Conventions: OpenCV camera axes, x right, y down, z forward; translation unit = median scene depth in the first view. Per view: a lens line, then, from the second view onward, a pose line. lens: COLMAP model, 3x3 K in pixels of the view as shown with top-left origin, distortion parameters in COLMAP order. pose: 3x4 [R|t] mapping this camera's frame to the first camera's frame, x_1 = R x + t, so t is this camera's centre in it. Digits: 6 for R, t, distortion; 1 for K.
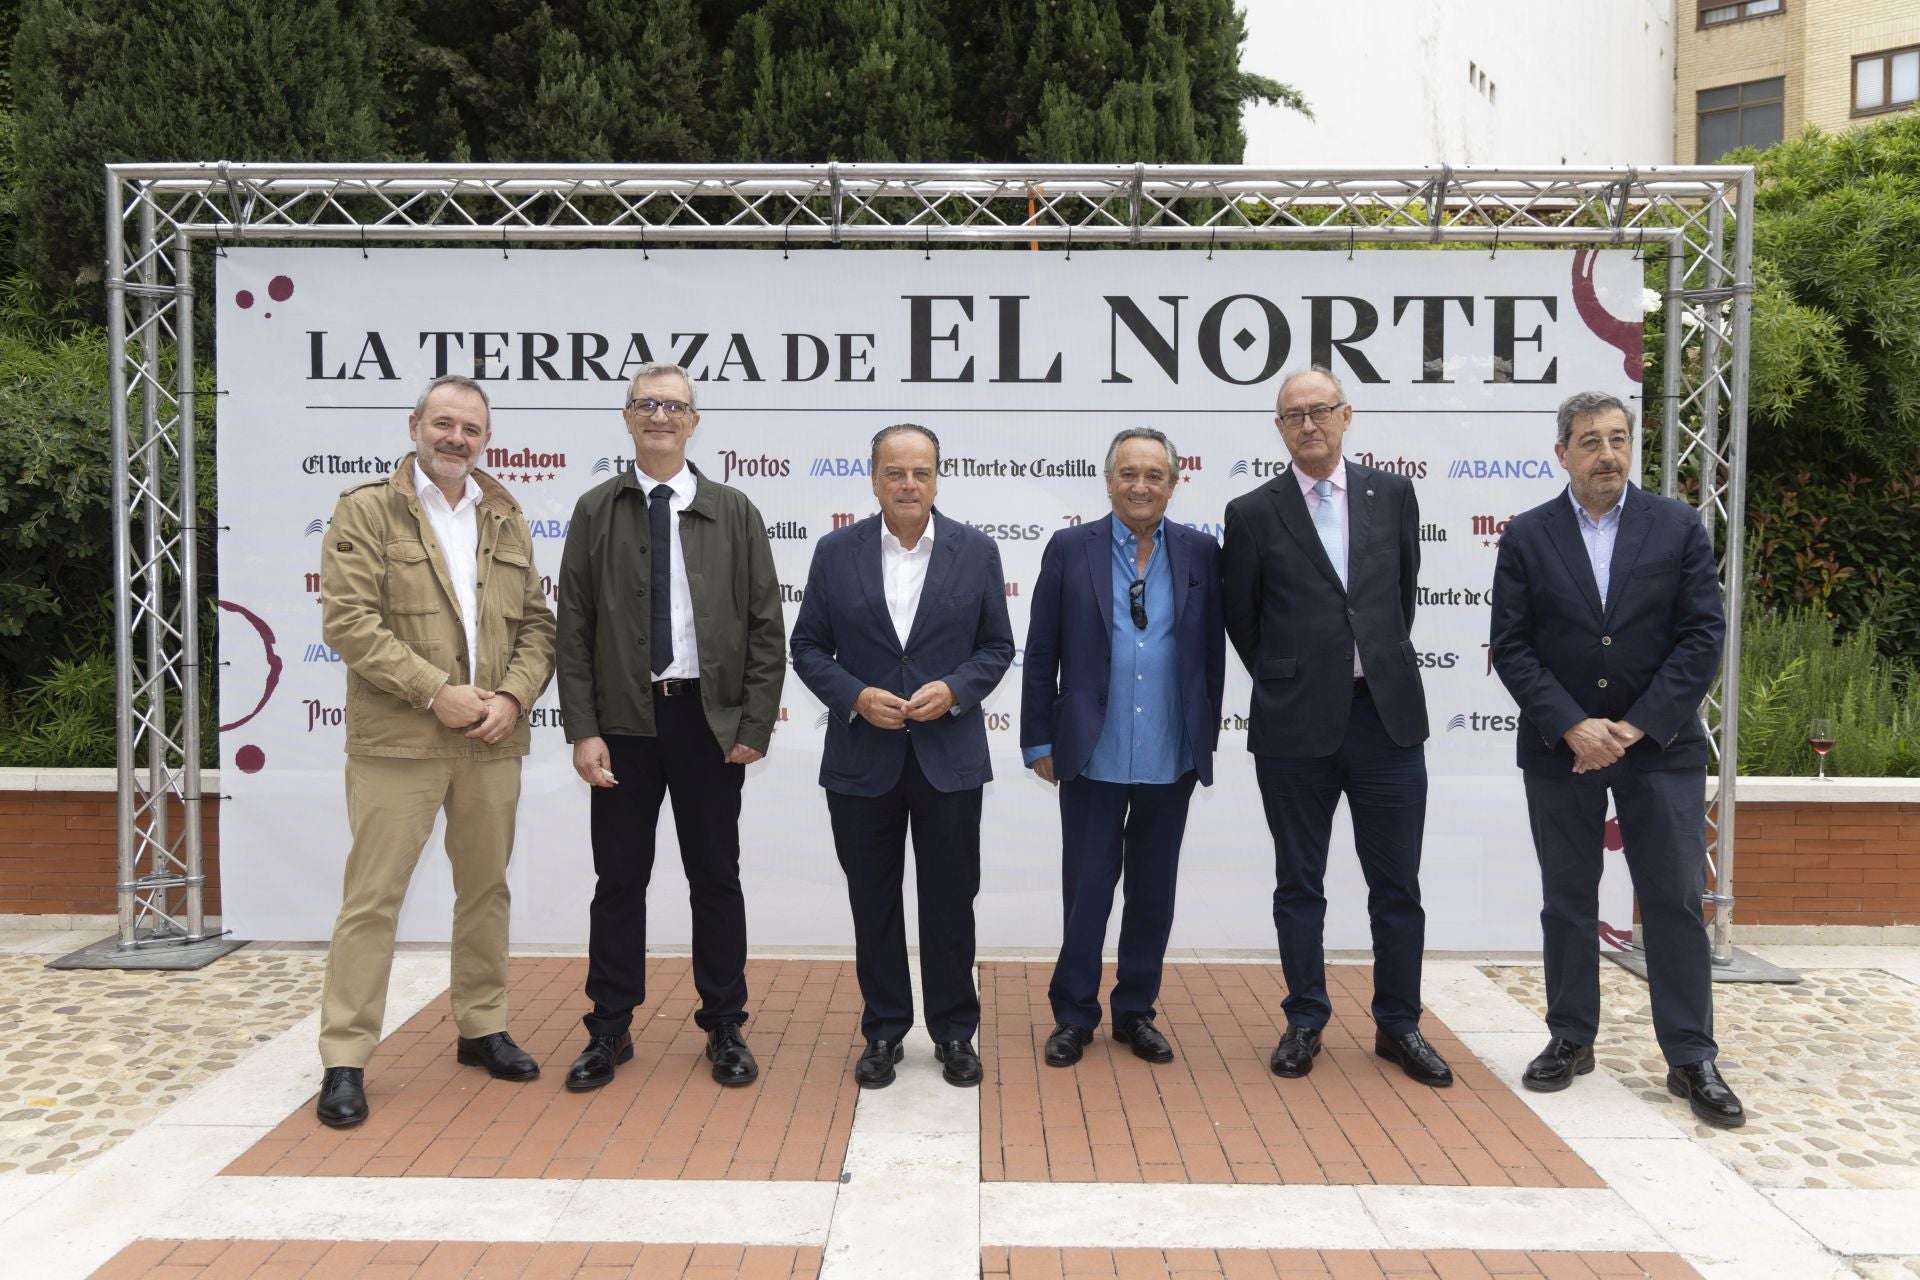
lens RADIAL K [[1526.6, 0, 960.3], [0, 1526.6, 640.2], [0, 0, 1]] dist [-0.000260, 0.000802]
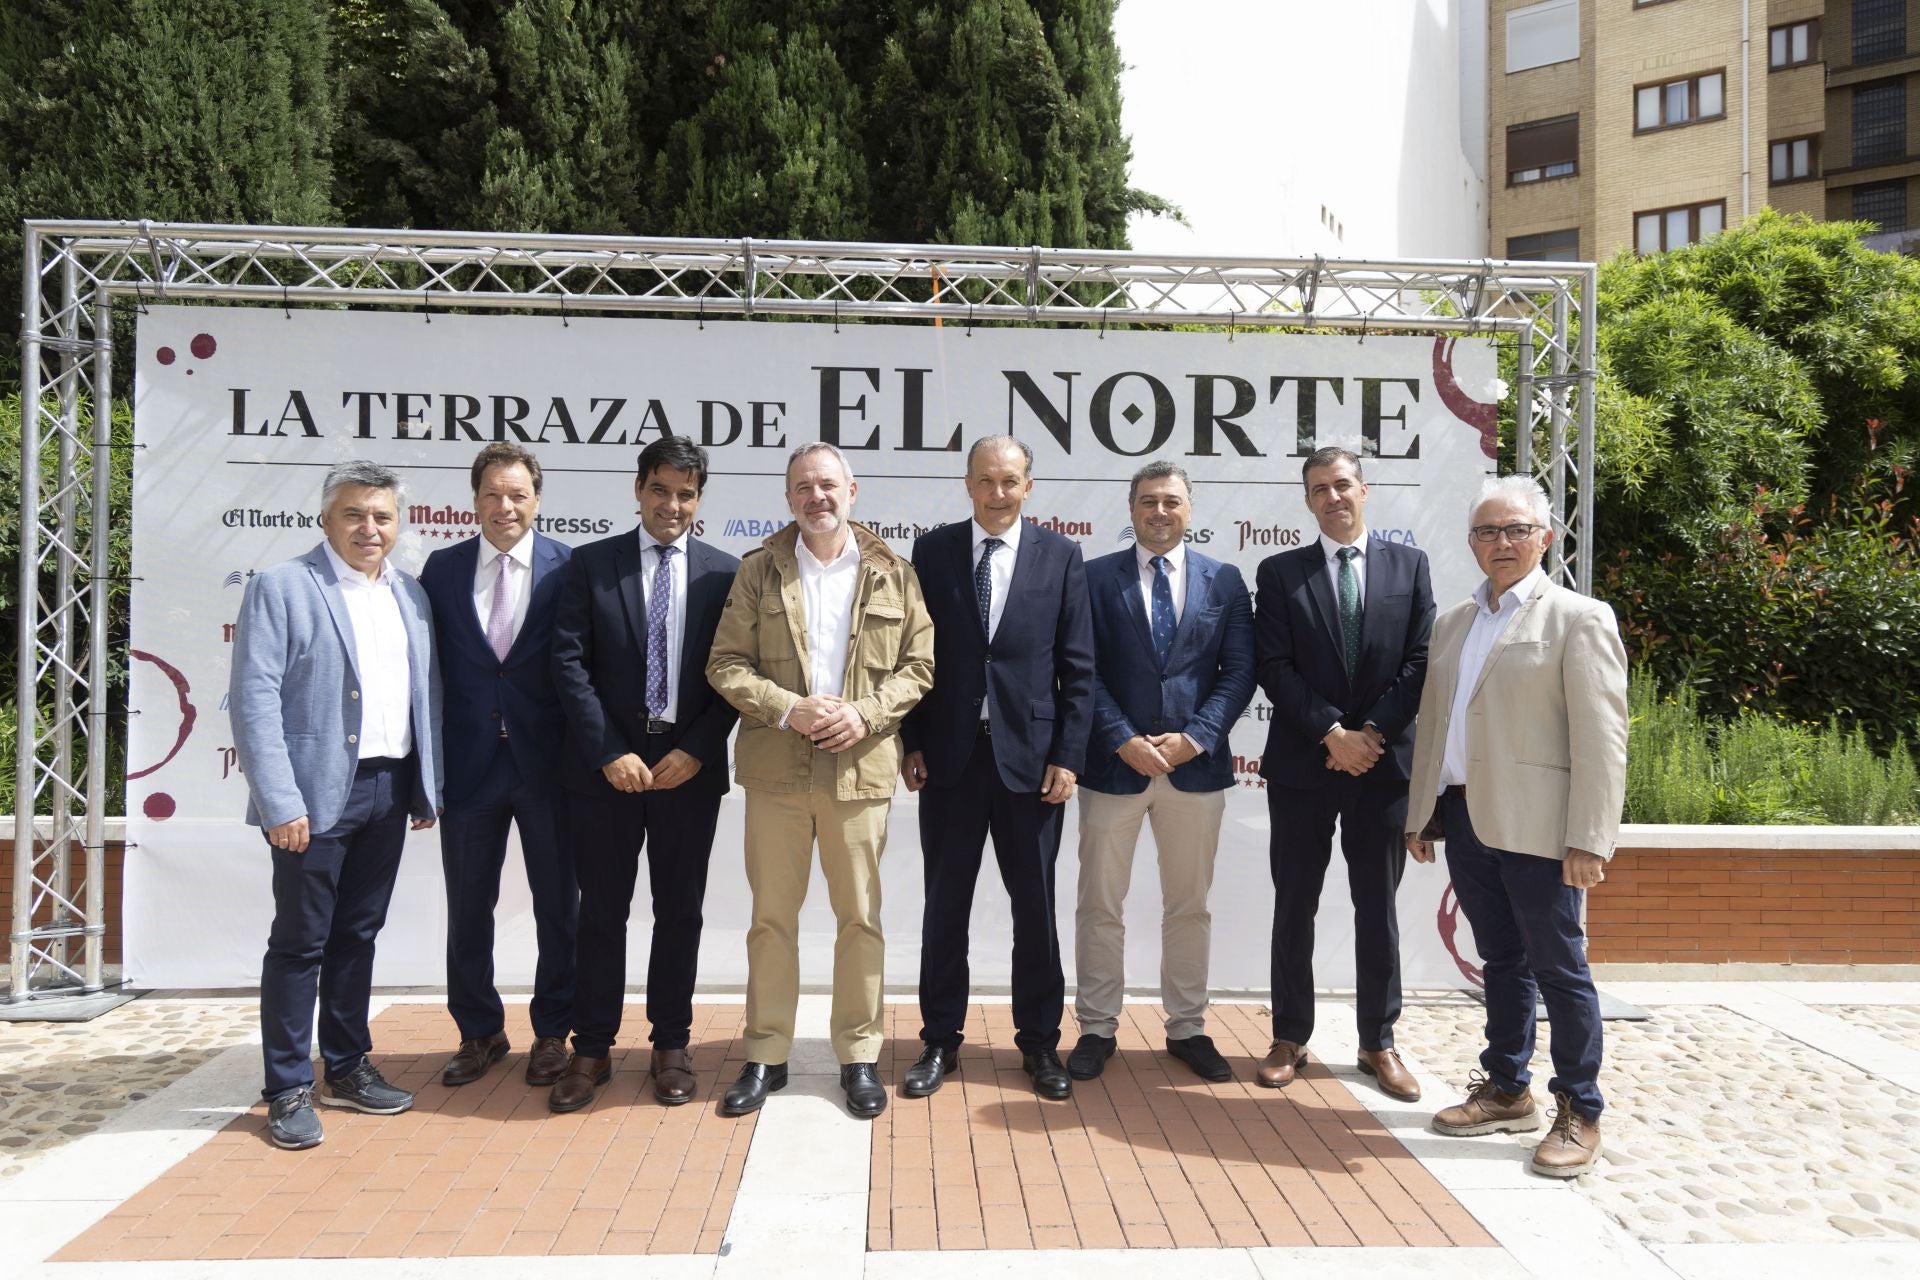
lens RADIAL K [[1321.8, 0, 960.0], [0, 1321.8, 640.0], [0, 0, 1]] dist [0.019934, -0.012551]
pose [[0.998300, 0.008610, 0.057638, 0.012913], [-0.006129, 0.999053, -0.043084, 0.002174], [-0.057955, 0.042658, 0.997407, 0.088136]]
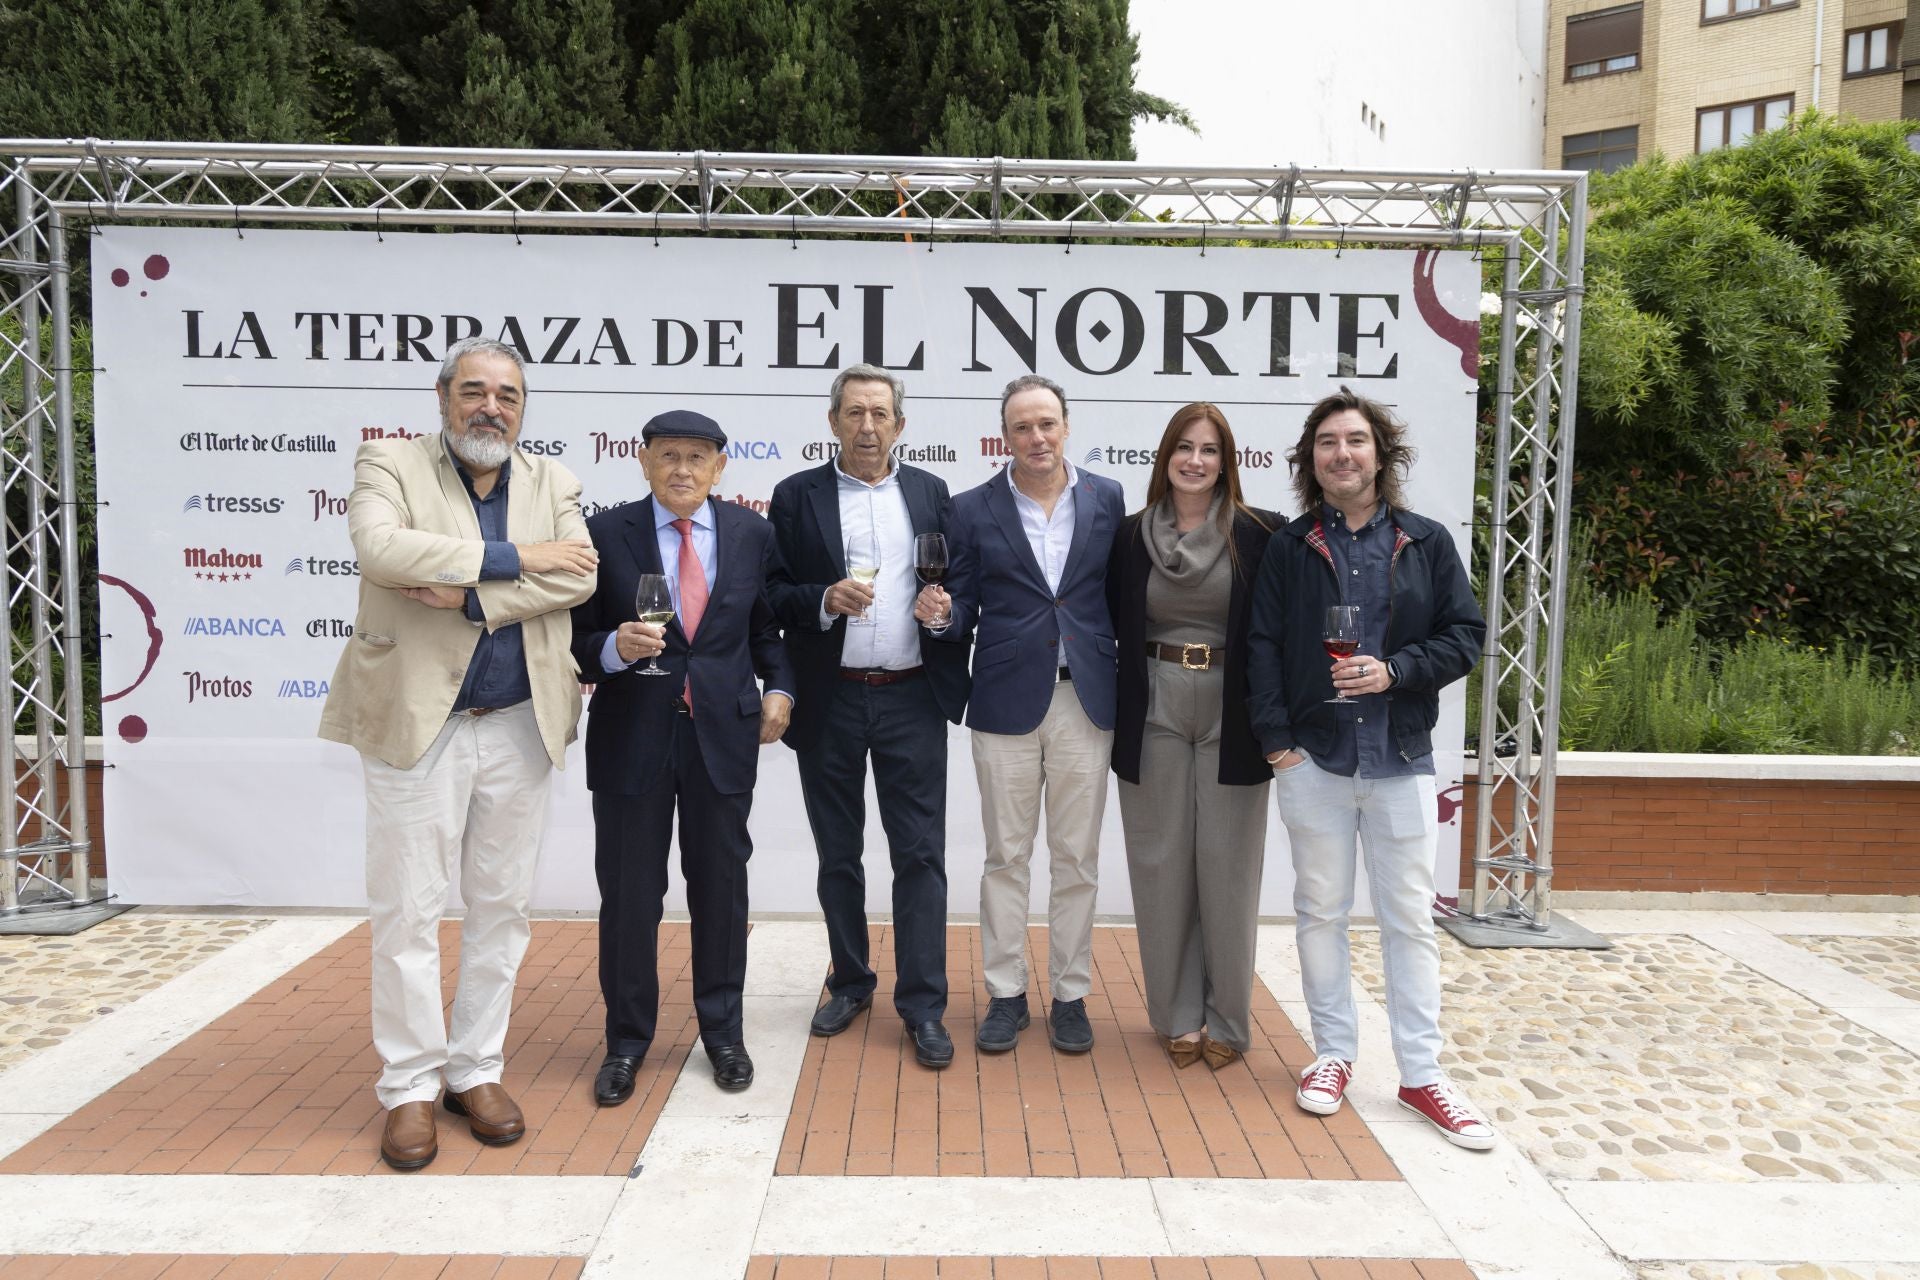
lens RADIAL K [[1322.2, 0, 964.3], [0, 1322.2, 647.1], [0, 0, 1]] dist [-0.000713, 0.003059]
pose [[0.999532, 0.007712, 0.029605, 0.068489], [-0.008564, 0.999549, 0.028774, -0.007518], [-0.029370, -0.029015, 0.999147, 0.096960]]
